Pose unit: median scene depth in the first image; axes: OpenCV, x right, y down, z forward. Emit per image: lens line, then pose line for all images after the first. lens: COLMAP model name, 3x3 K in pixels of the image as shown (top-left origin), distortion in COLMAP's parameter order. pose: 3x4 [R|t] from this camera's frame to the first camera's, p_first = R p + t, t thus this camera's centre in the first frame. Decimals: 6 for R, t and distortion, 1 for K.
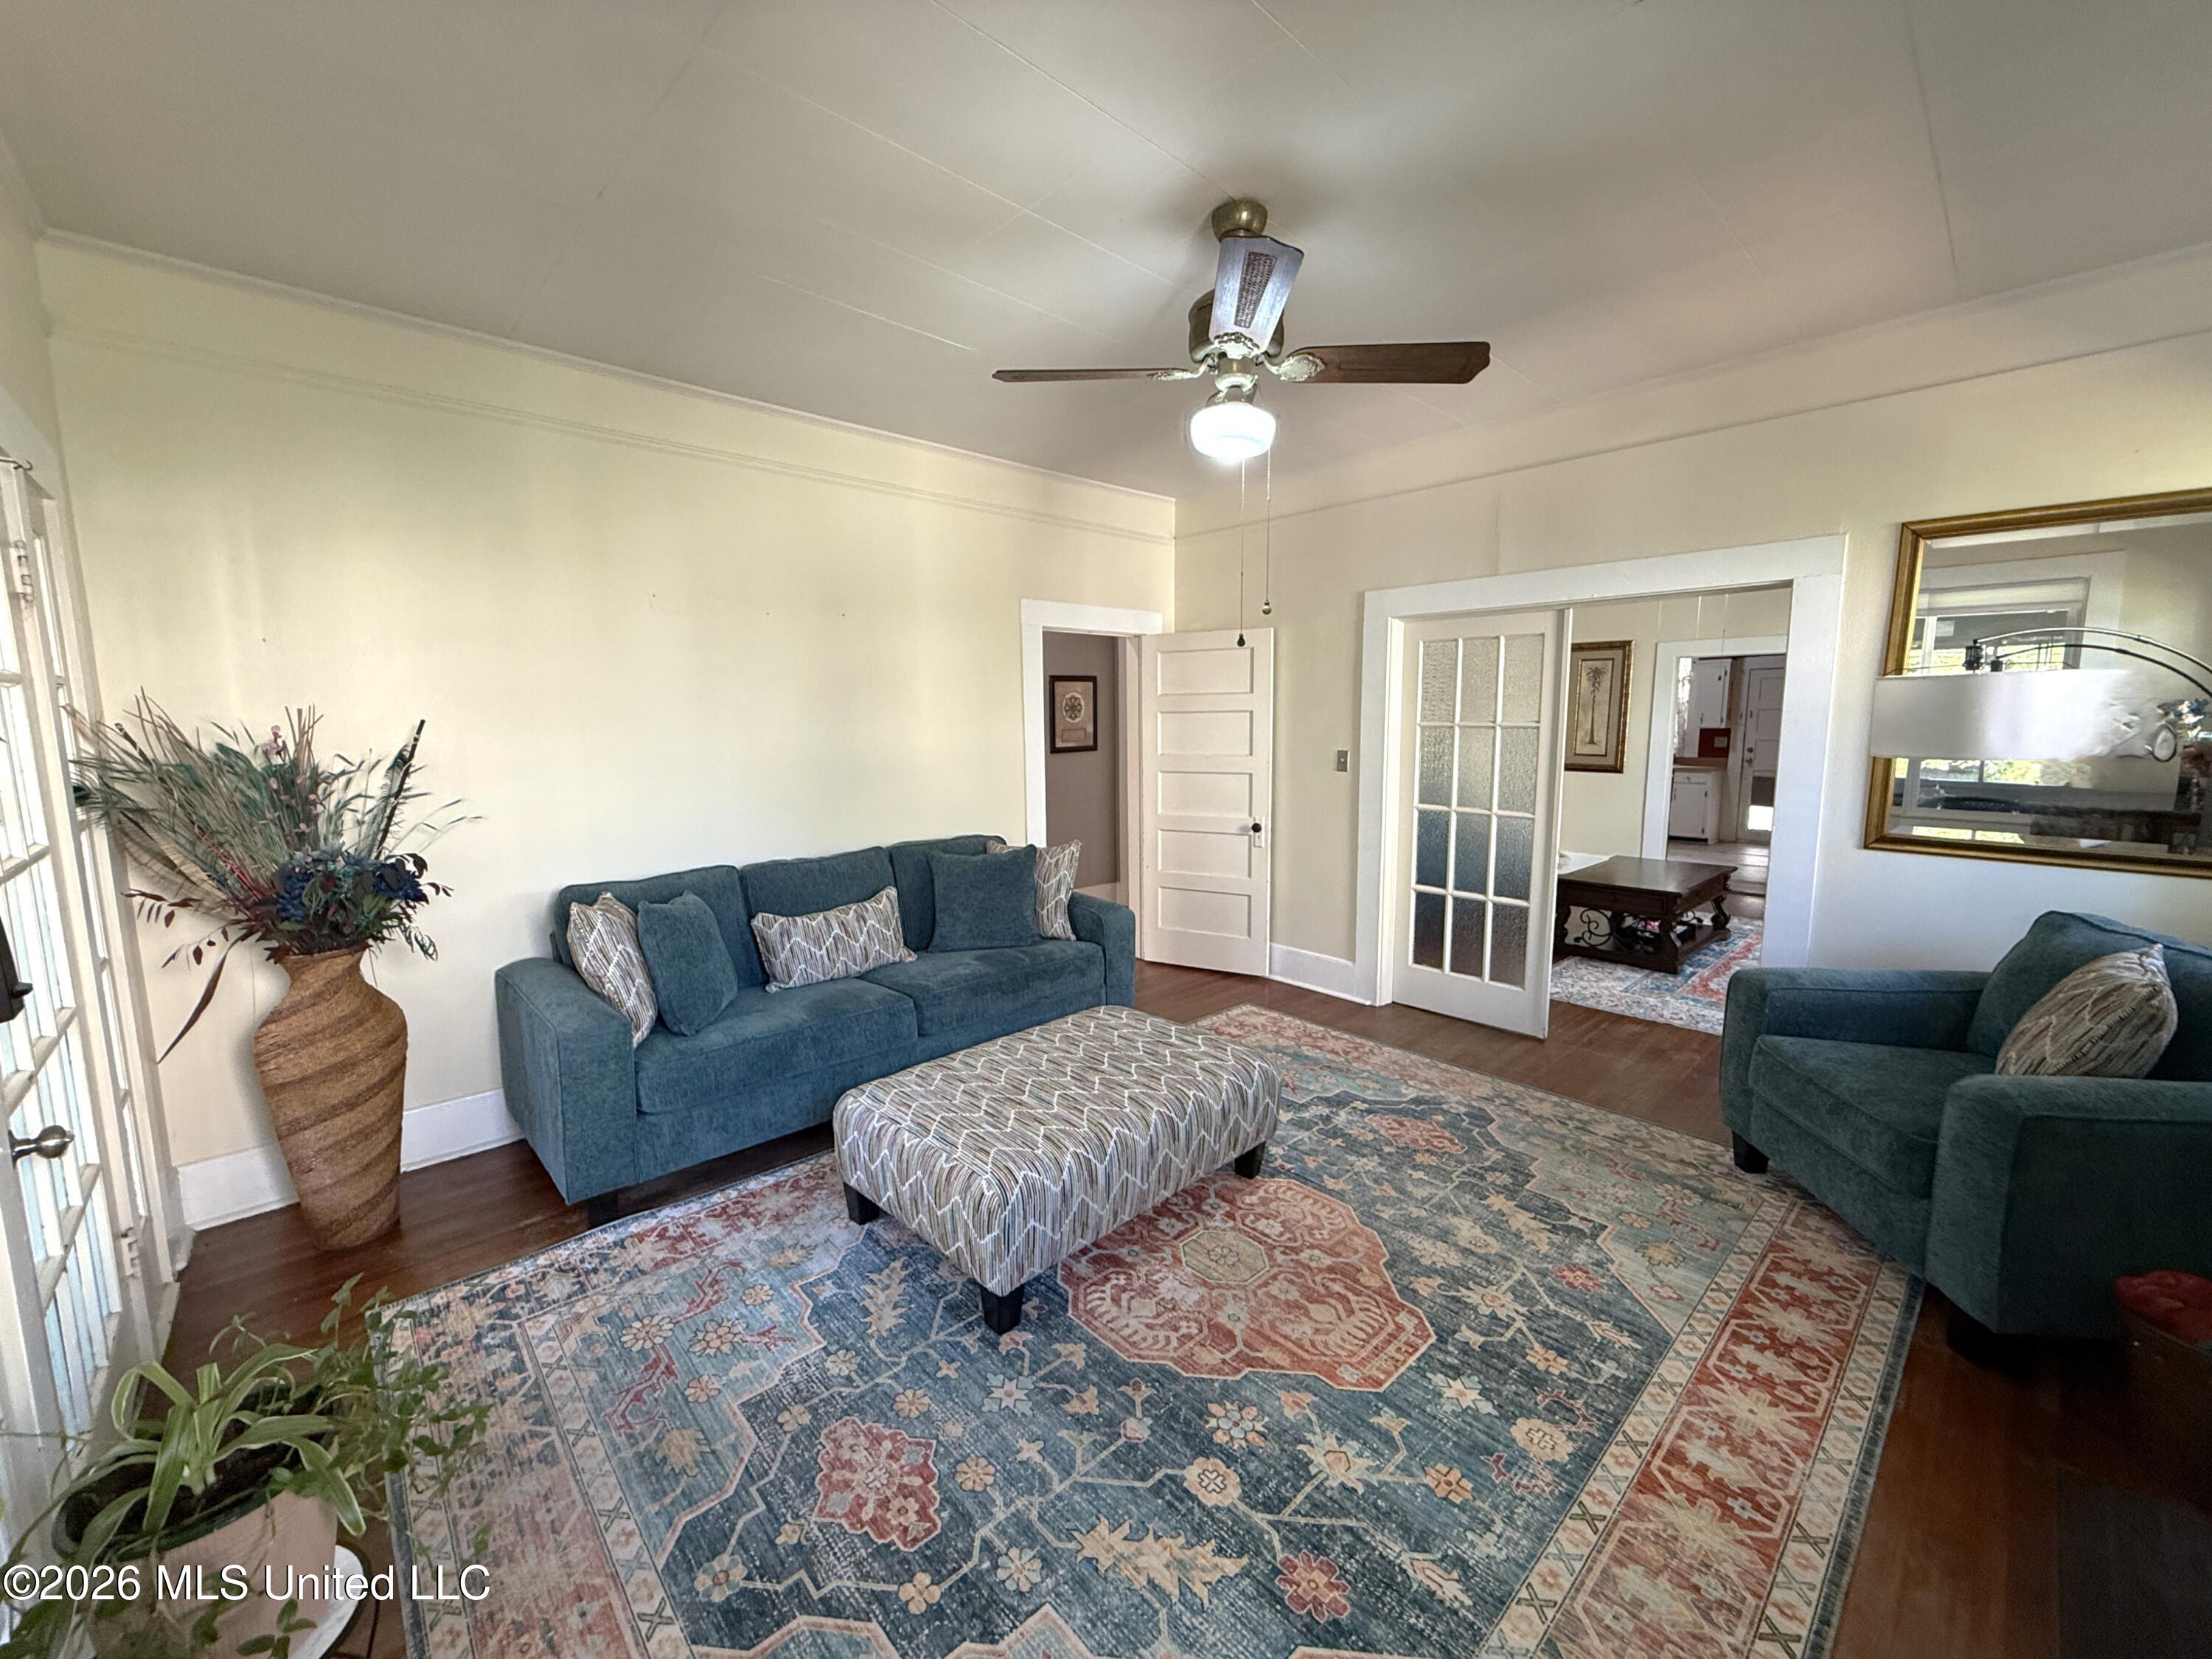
lens RADIAL K [[877.6, 0, 1099.2], [0, 877.6, 831.0], [0, 0, 1]] dist [-0.000853, -0.000208]
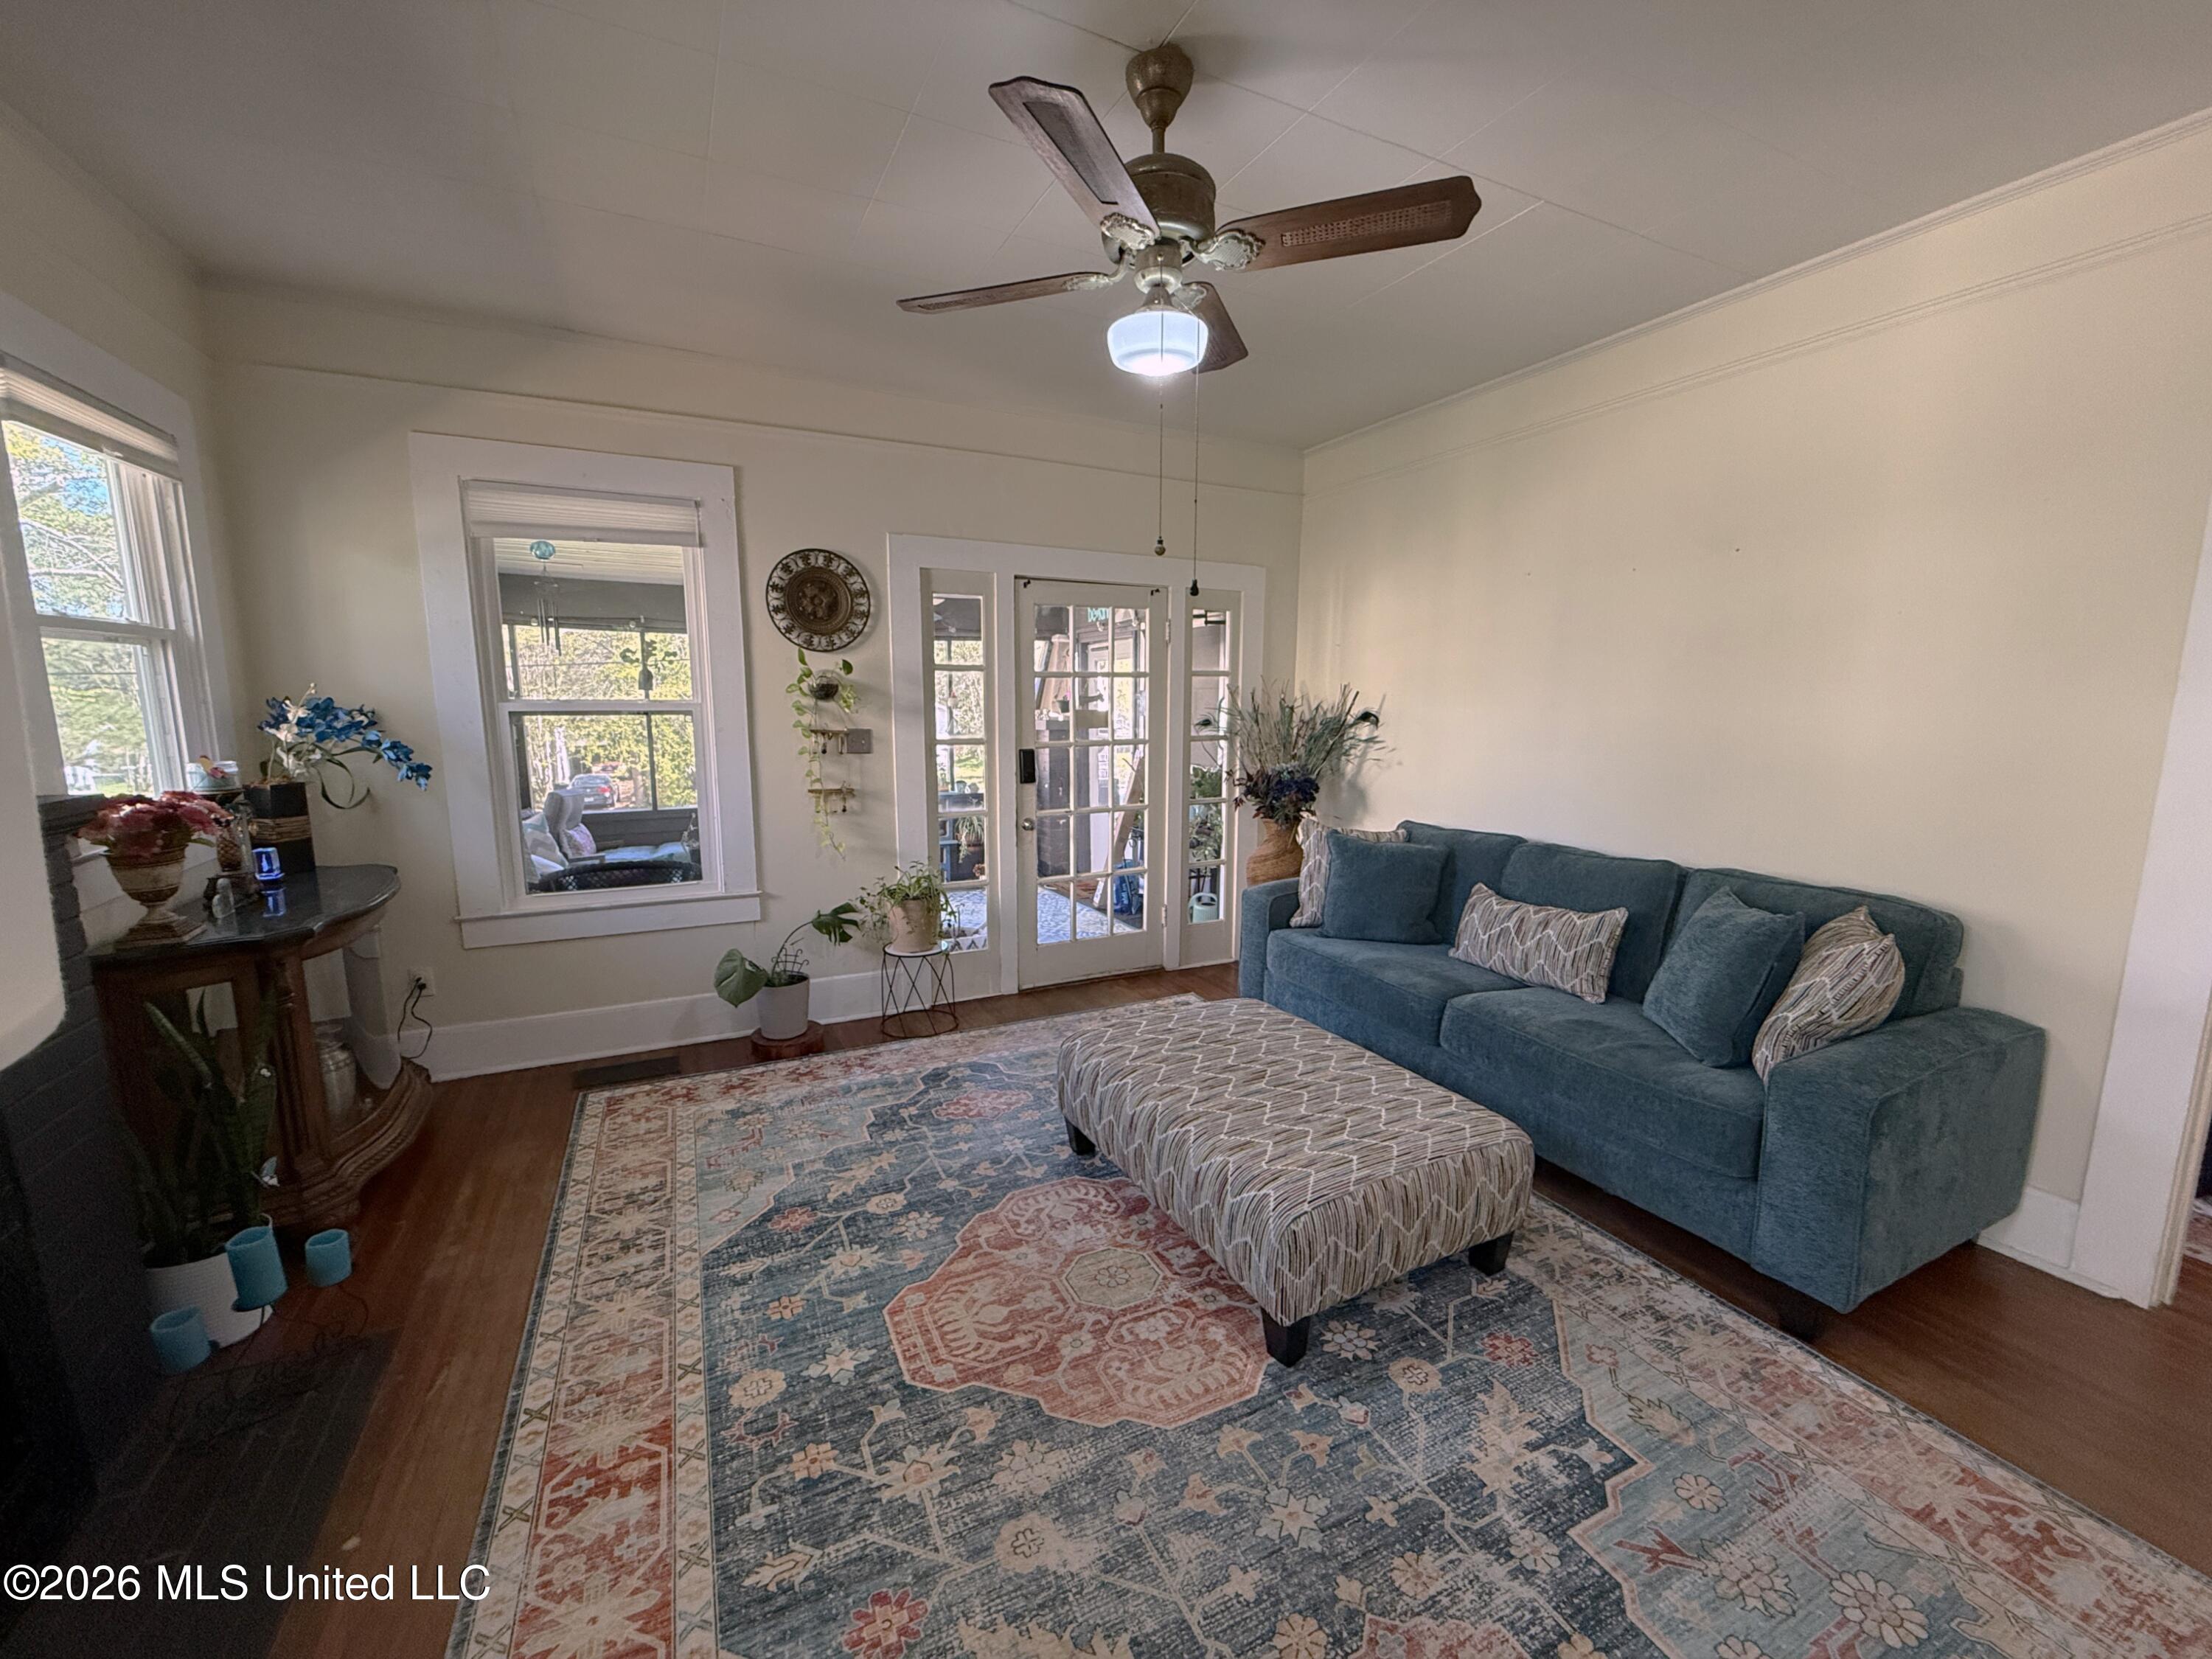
lens RADIAL K [[879.2, 0, 1100.4], [0, 879.2, 830.2], [0, 0, 1]] dist [-0.000094, -0.000091]
pose [[-0.289123, 0.150125, -0.945447, 1.085395], [-0.124177, 0.973401, 0.192538, -0.167154], [0.949204, 0.173070, -0.262790, 1.318903]]
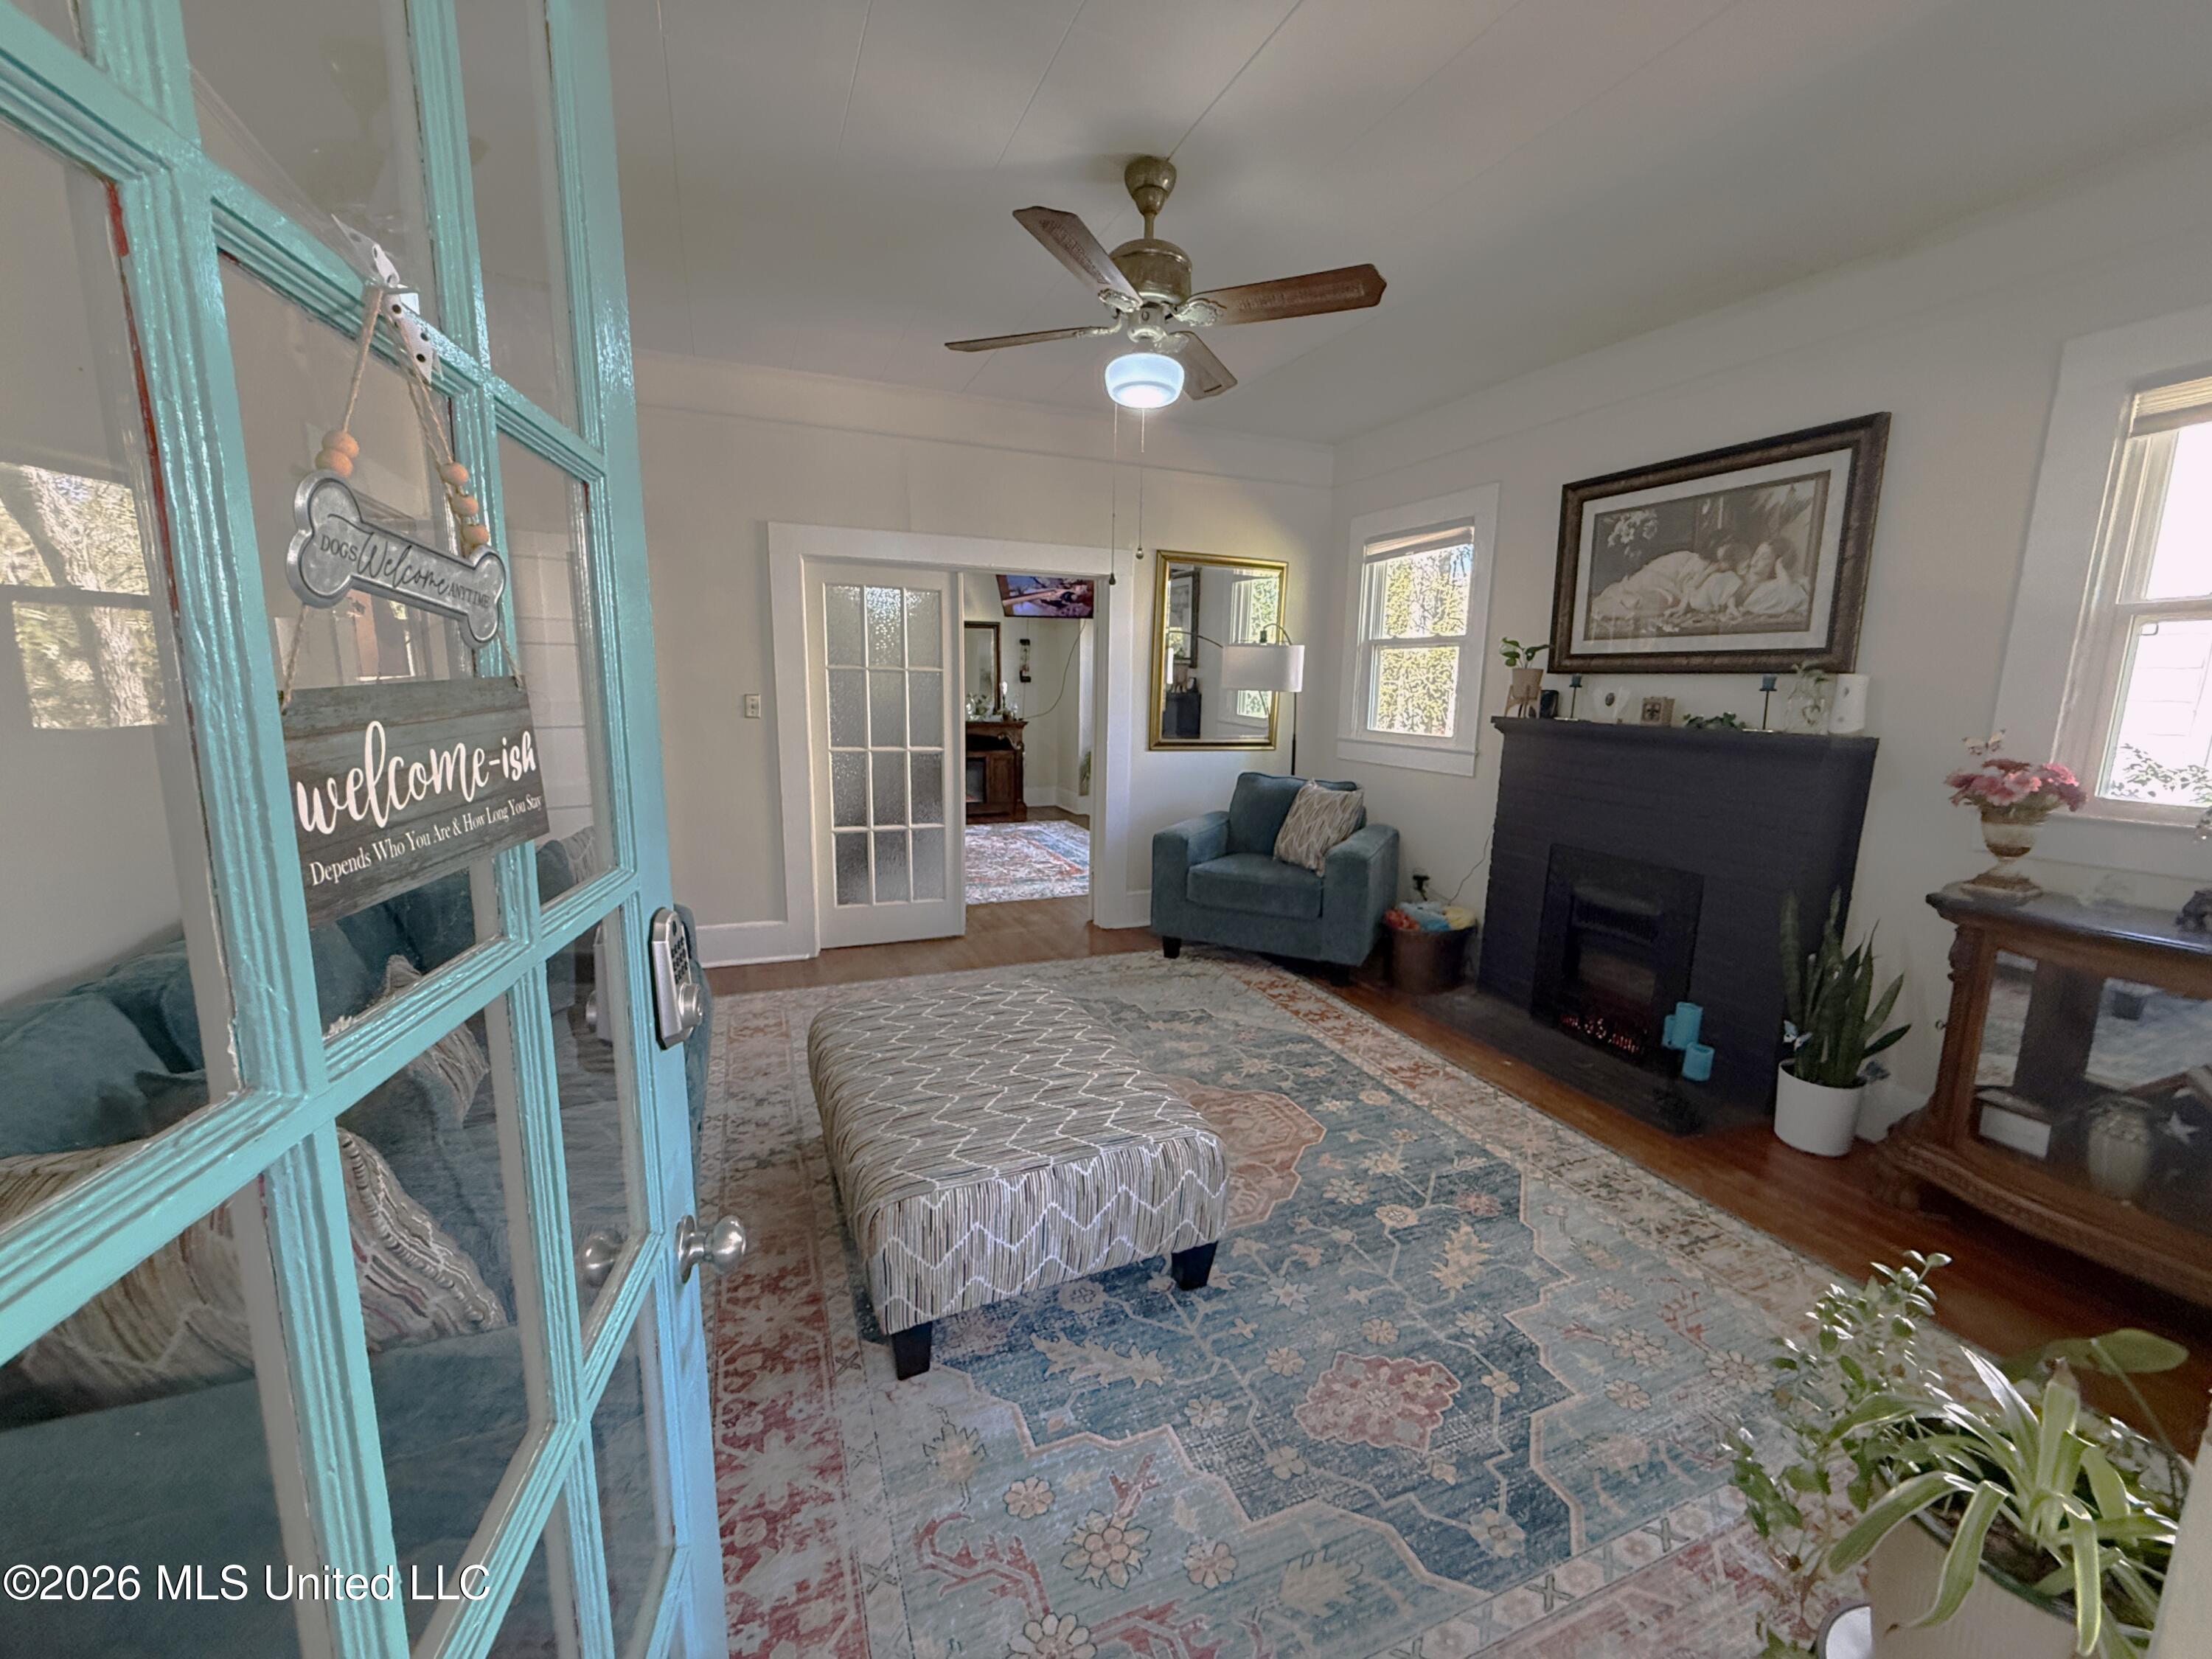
lens RADIAL K [[878.9, 0, 1100.0], [0, 878.9, 830.7], [0, 0, 1]] dist [0.000391, -0.000046]
pose [[0.350694, -0.147123, 0.924862, -0.985569], [0.102074, 0.987704, 0.118415, -0.050887], [-0.930911, 0.052877, 0.361399, 0.733173]]
